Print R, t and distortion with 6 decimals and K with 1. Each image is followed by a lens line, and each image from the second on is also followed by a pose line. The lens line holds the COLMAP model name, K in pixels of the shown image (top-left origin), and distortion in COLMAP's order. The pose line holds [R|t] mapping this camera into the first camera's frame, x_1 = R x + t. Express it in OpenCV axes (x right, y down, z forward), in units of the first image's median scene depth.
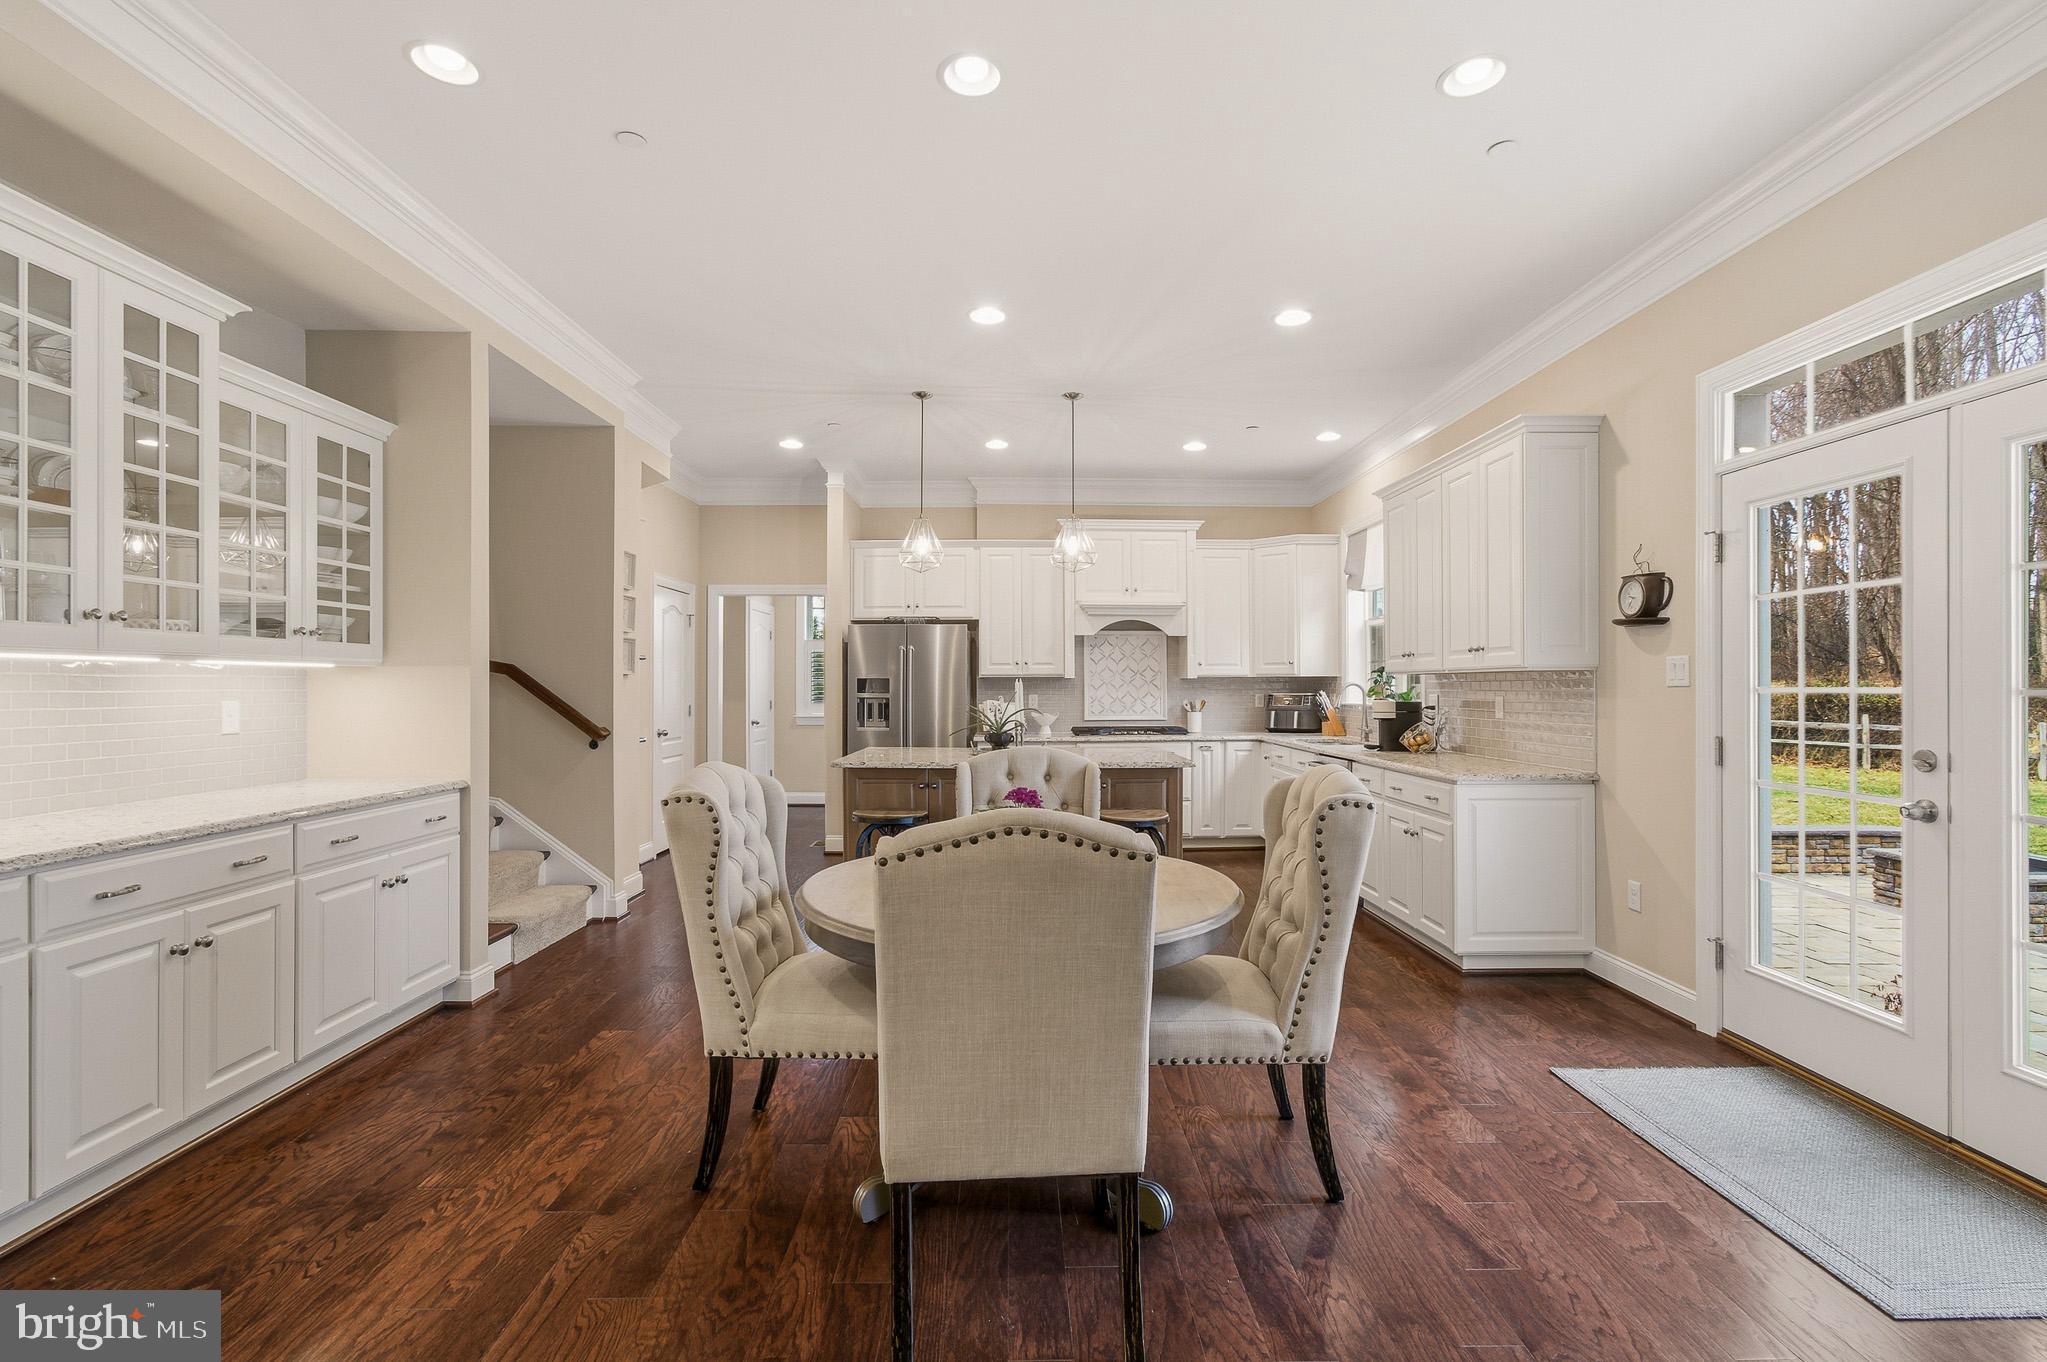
lens RADIAL K [[916.1, 0, 1024.5], [0, 916.1, 689.1], [0, 0, 1]] dist [-0.003097, -0.000131]
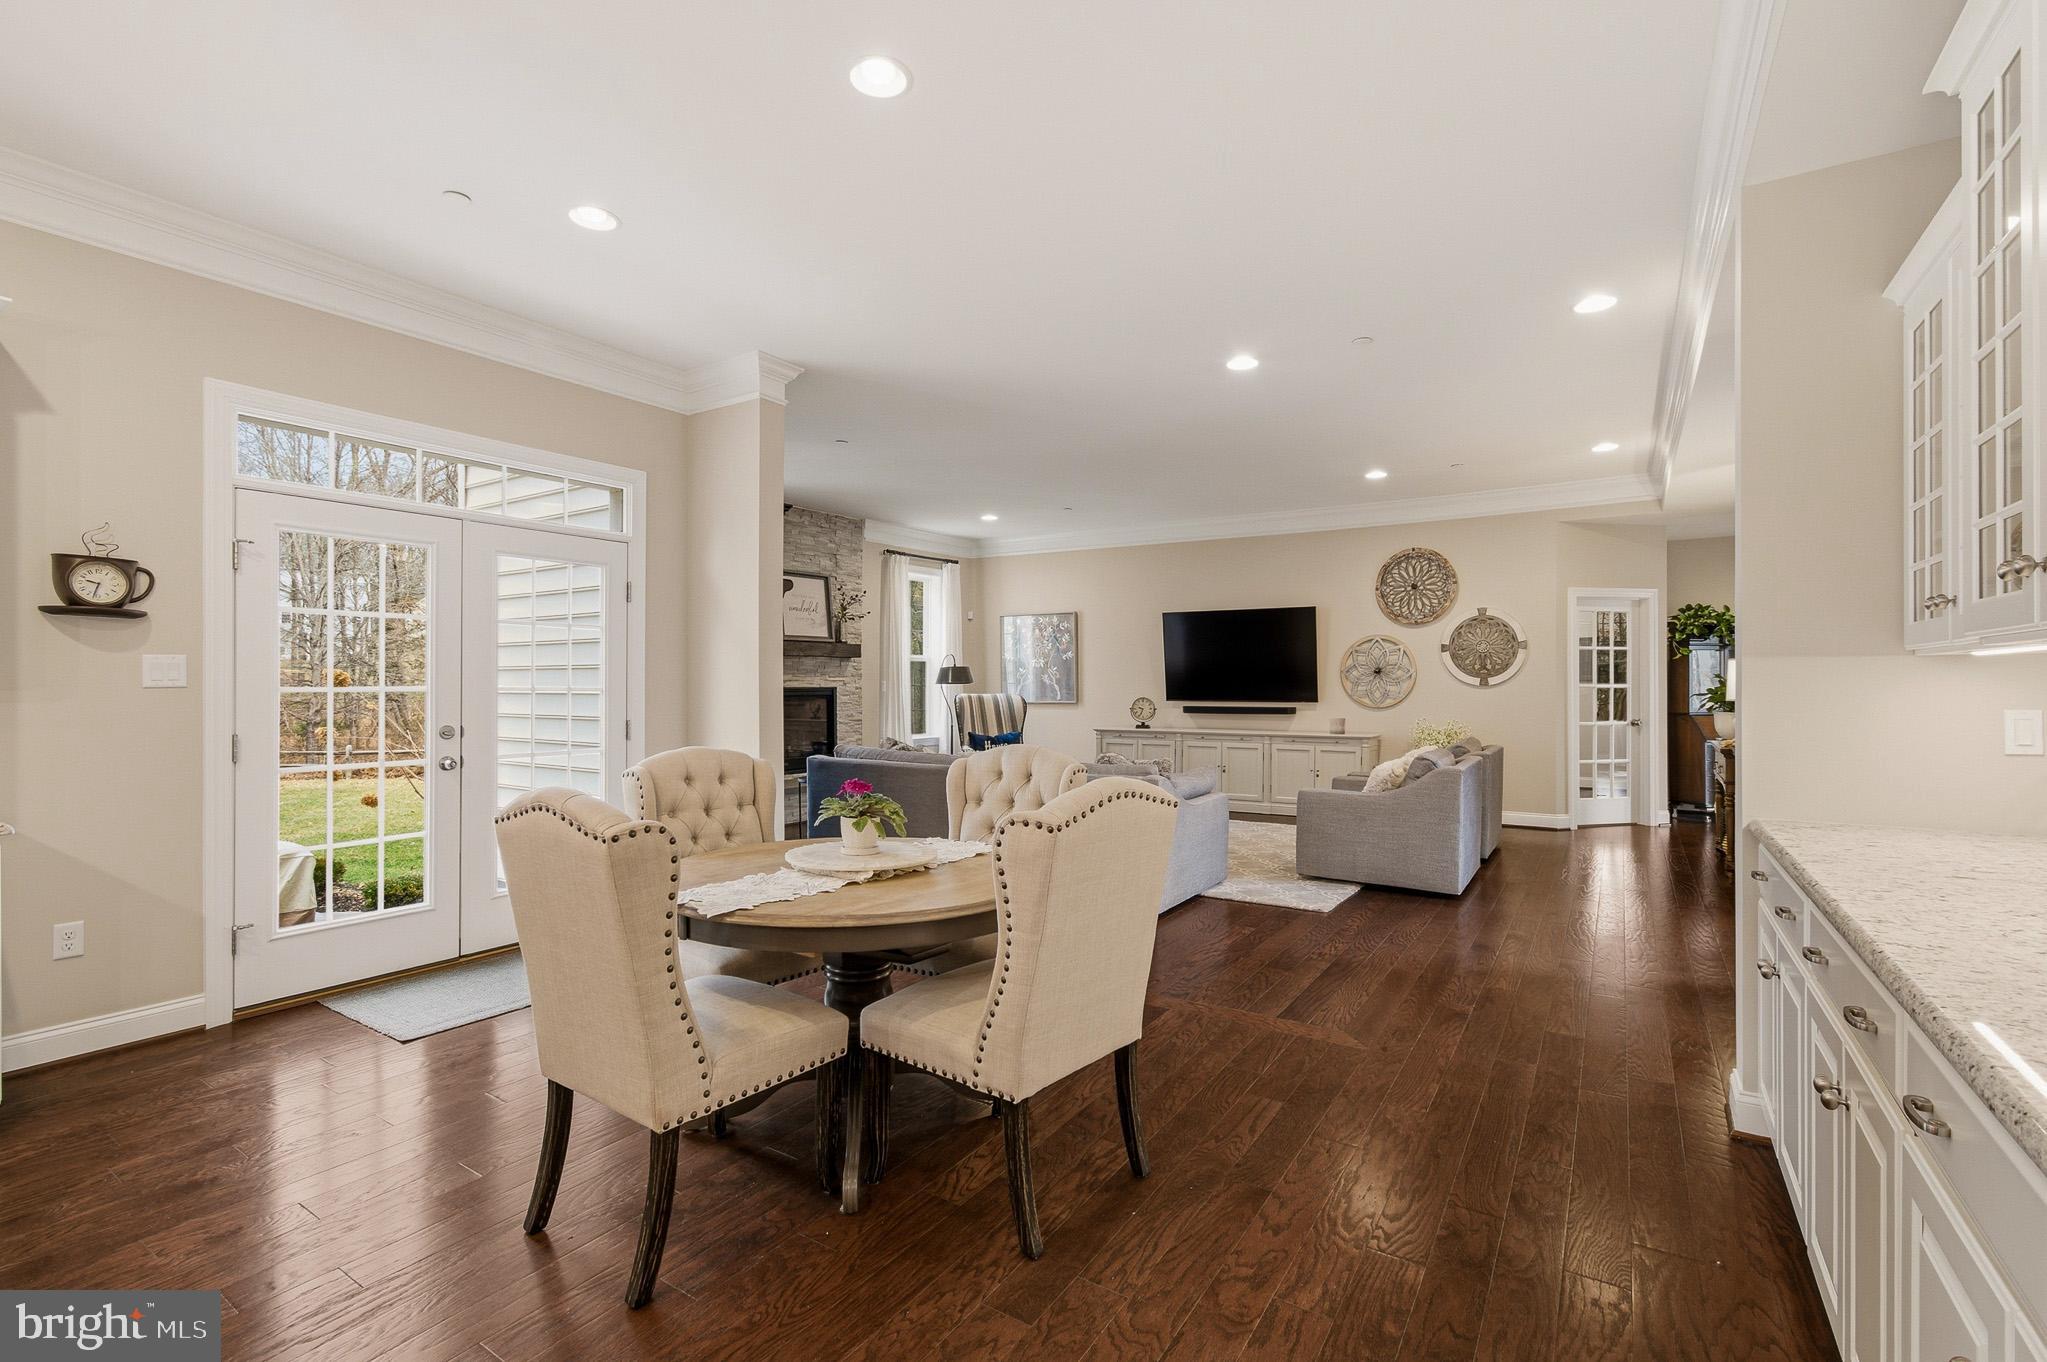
lens RADIAL K [[916.1, 0, 1024.5], [0, 916.1, 689.1], [0, 0, 1]] dist [-0.003097, -0.000131]
pose [[-0.831333, -0.004575, 0.555755, -0.285617], [0.000118, 0.999965, 0.008408, -0.004431], [-0.555774, 0.007055, -0.831304, 0.665556]]
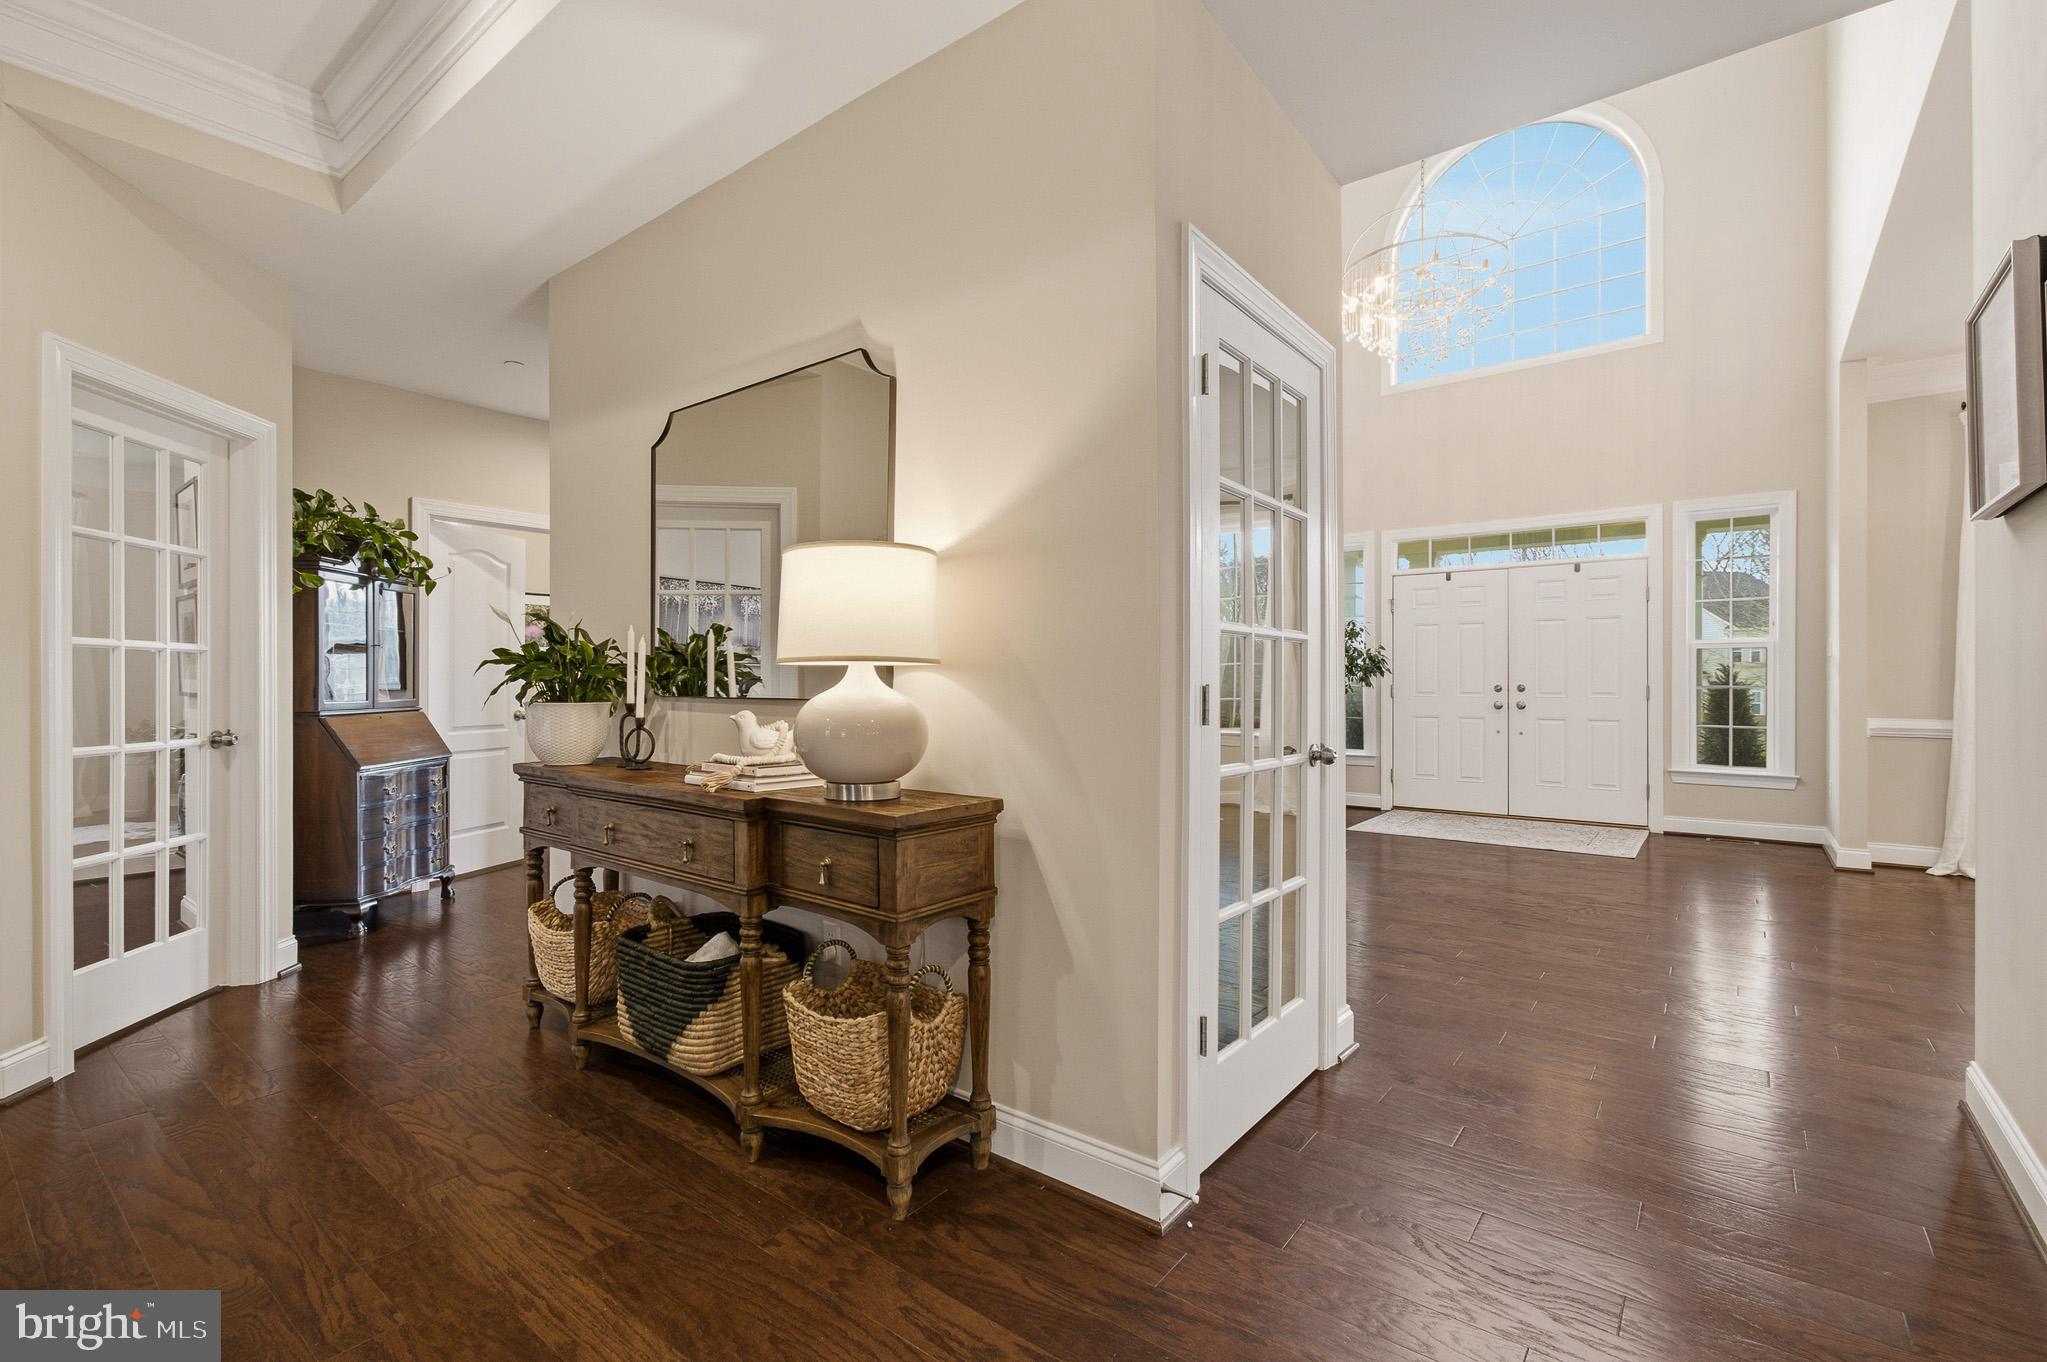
lens RADIAL K [[914.3, 0, 1029.3], [0, 914.3, 681.0], [0, 0, 1]] dist [0.000655, -0.000162]
pose [[-0.627435, 0.003671, -0.778661, -0.174610], [0.004987, 0.999987, 0.000697, 0.020373], [0.778653, -0.003446, -0.627445, -0.150348]]
